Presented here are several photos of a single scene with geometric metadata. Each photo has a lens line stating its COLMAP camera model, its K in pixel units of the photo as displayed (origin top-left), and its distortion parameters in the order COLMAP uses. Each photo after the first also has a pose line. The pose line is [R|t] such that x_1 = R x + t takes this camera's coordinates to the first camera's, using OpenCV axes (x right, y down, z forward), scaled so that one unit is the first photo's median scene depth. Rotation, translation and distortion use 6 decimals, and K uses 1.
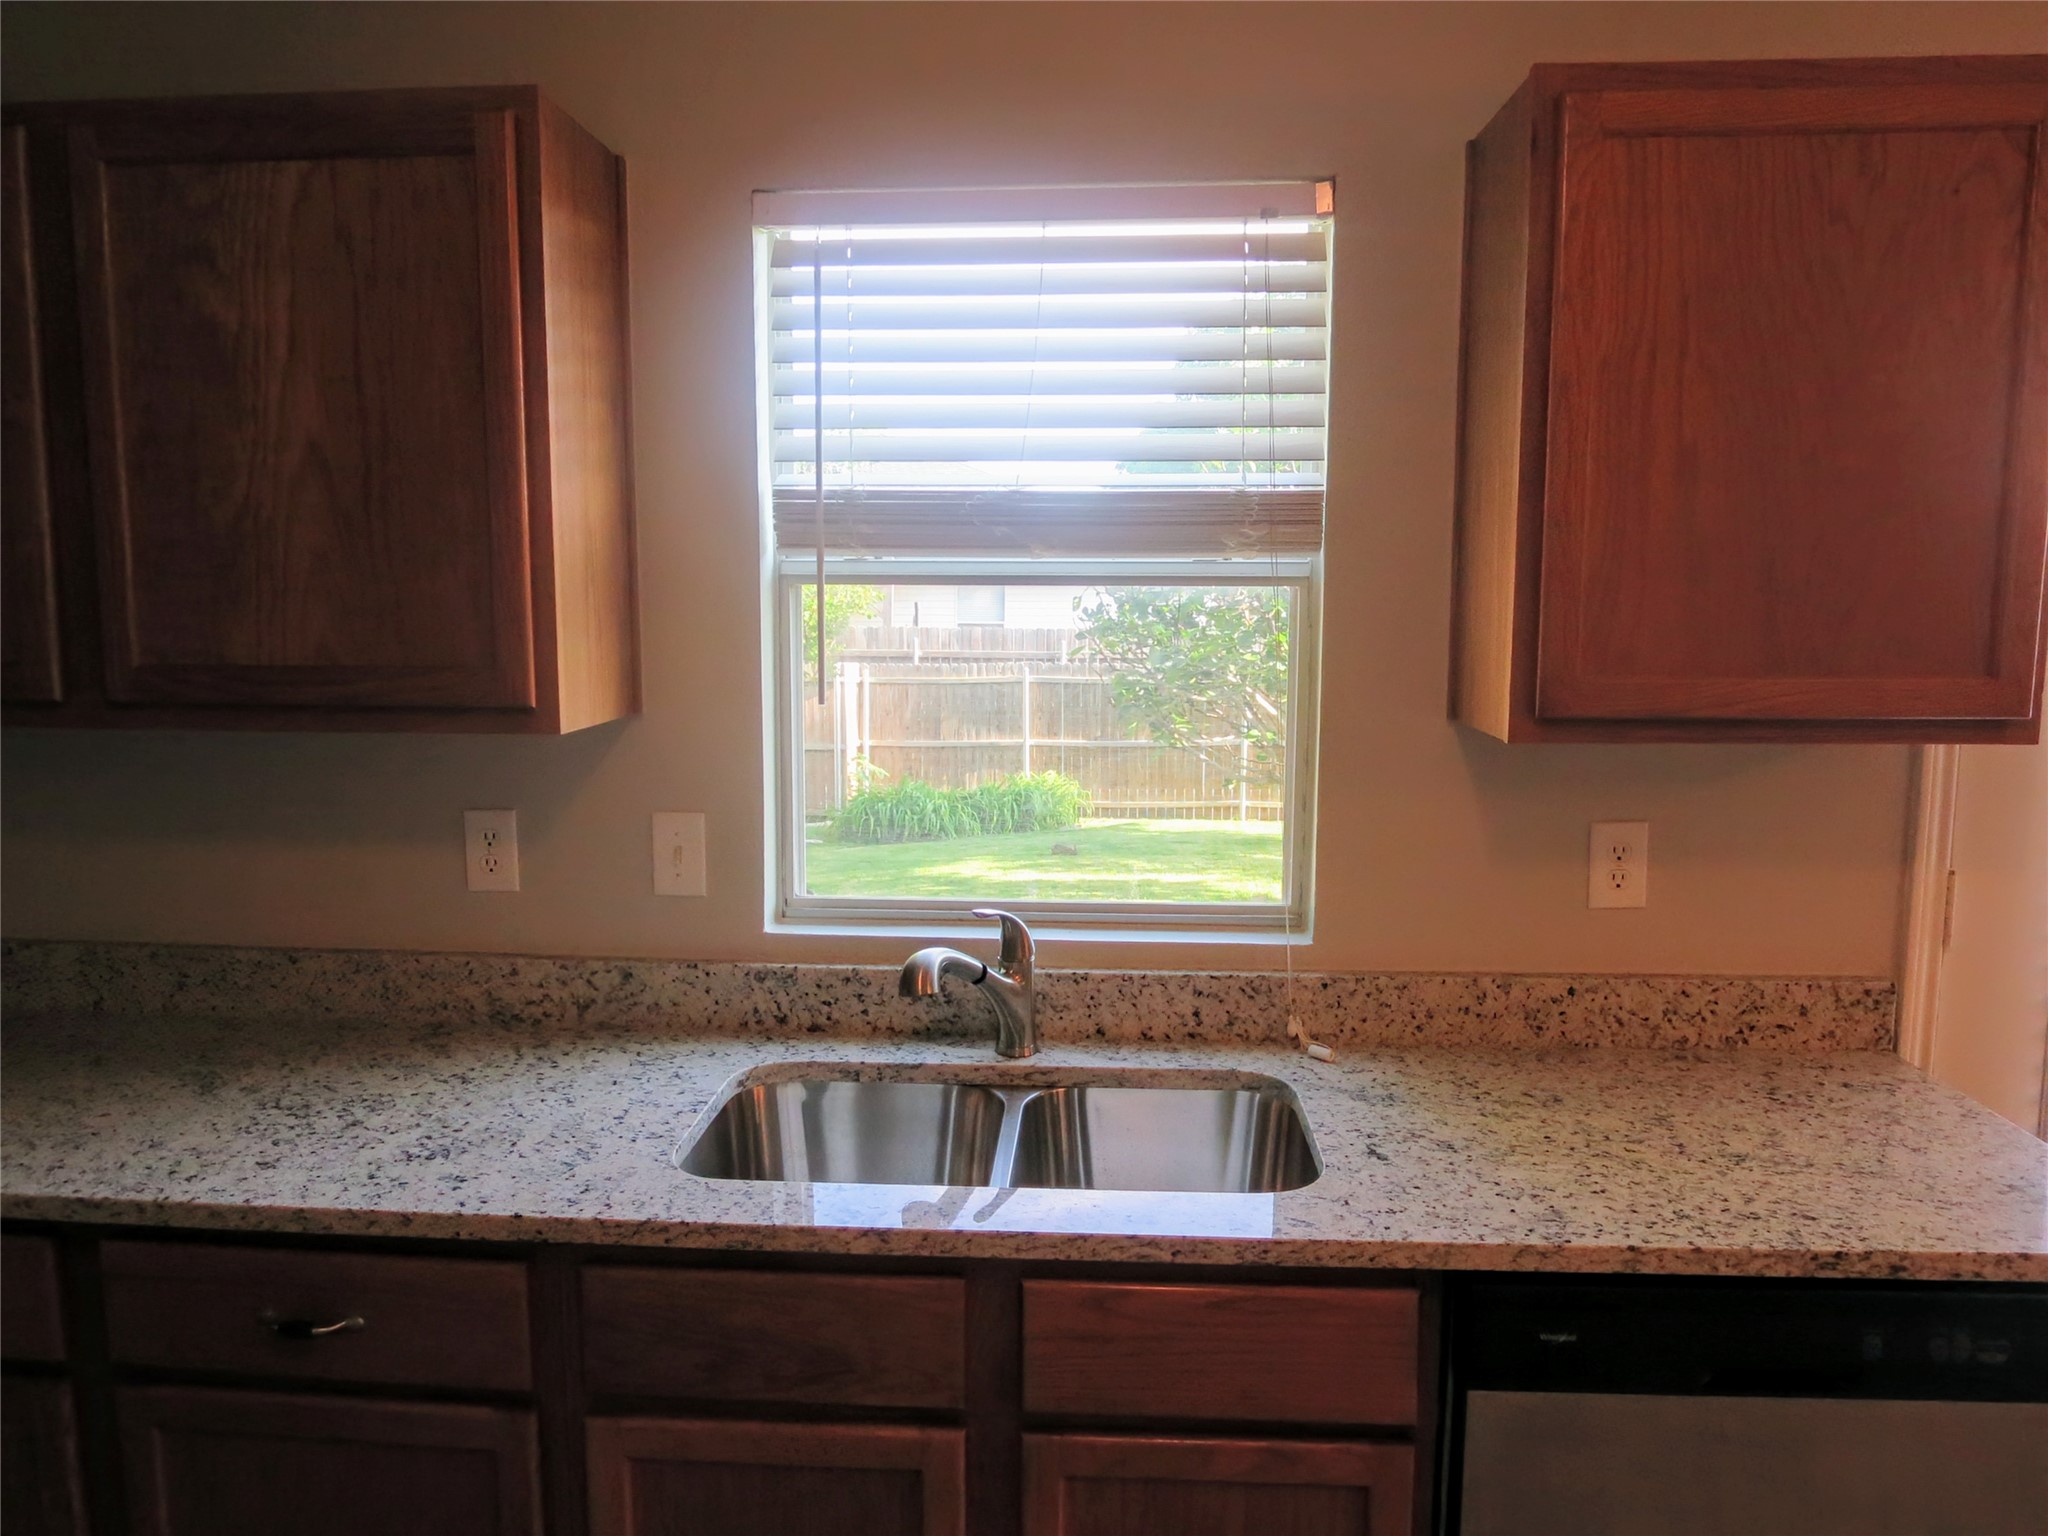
lens RADIAL K [[1454.9, 0, 1017.7], [0, 1454.9, 775.2], [0, 0, 1]] dist [-0.031312, 0.010833]
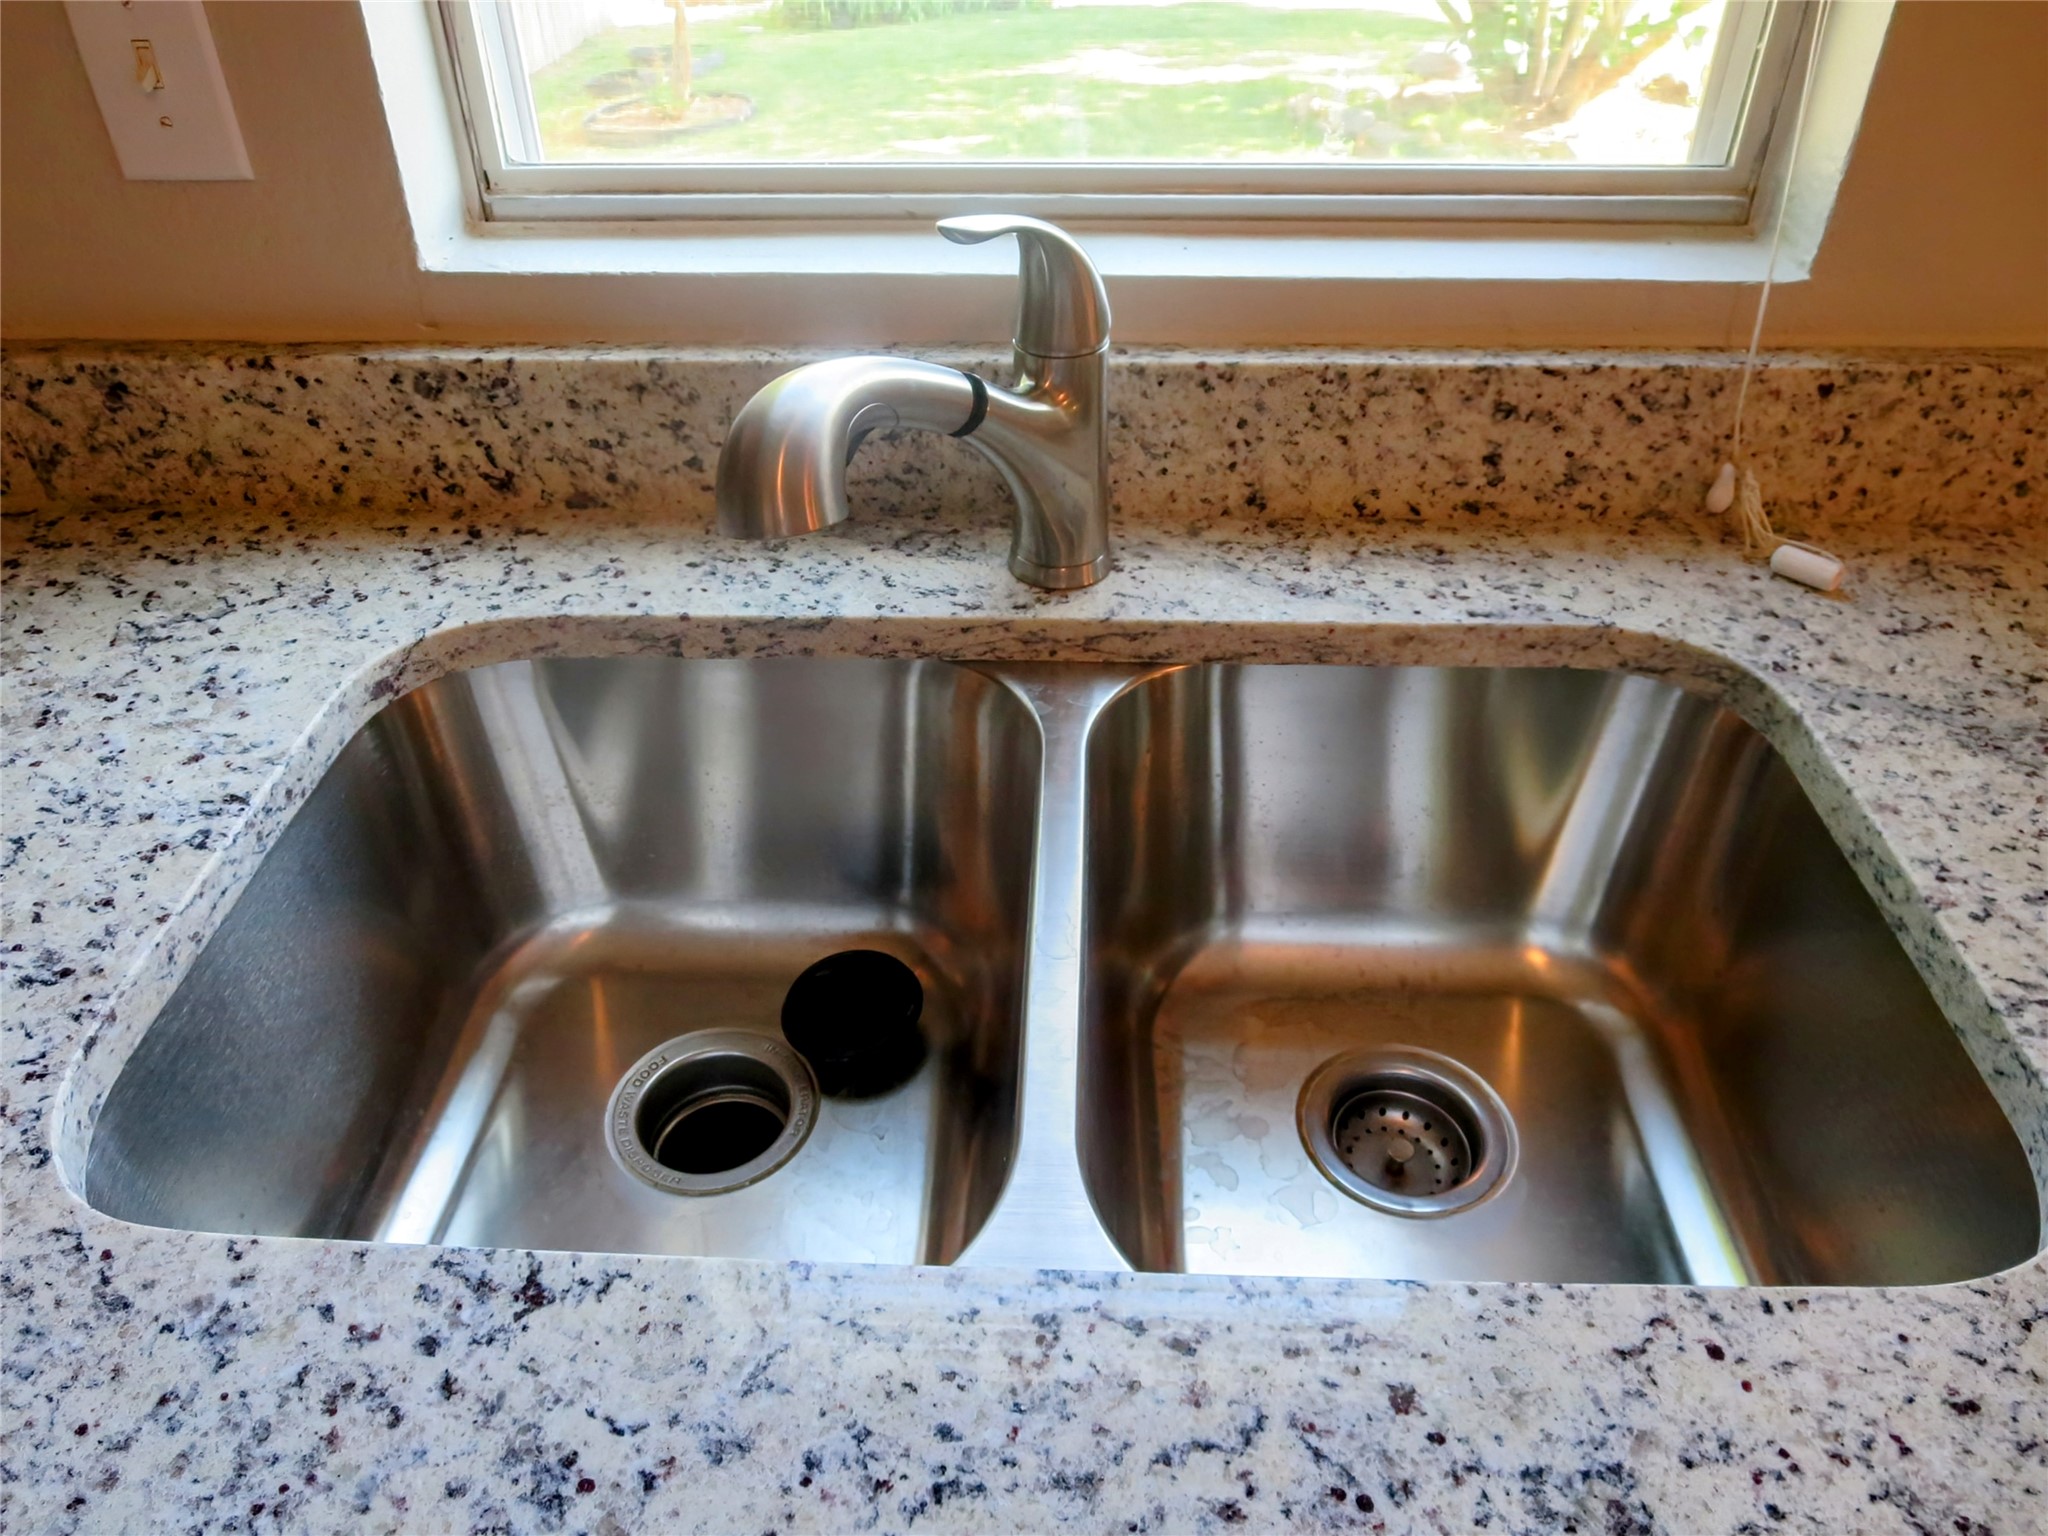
lens RADIAL K [[1454.9, 0, 1017.7], [0, 1454.9, 775.2], [0, 0, 1]] dist [-0.031312, 0.010833]
pose [[0.999740, -0.022645, 0.002720, -0.015109], [0.018228, 0.864979, 0.501478, 0.033195], [-0.013709, -0.501298, 0.865166, 0.602049]]
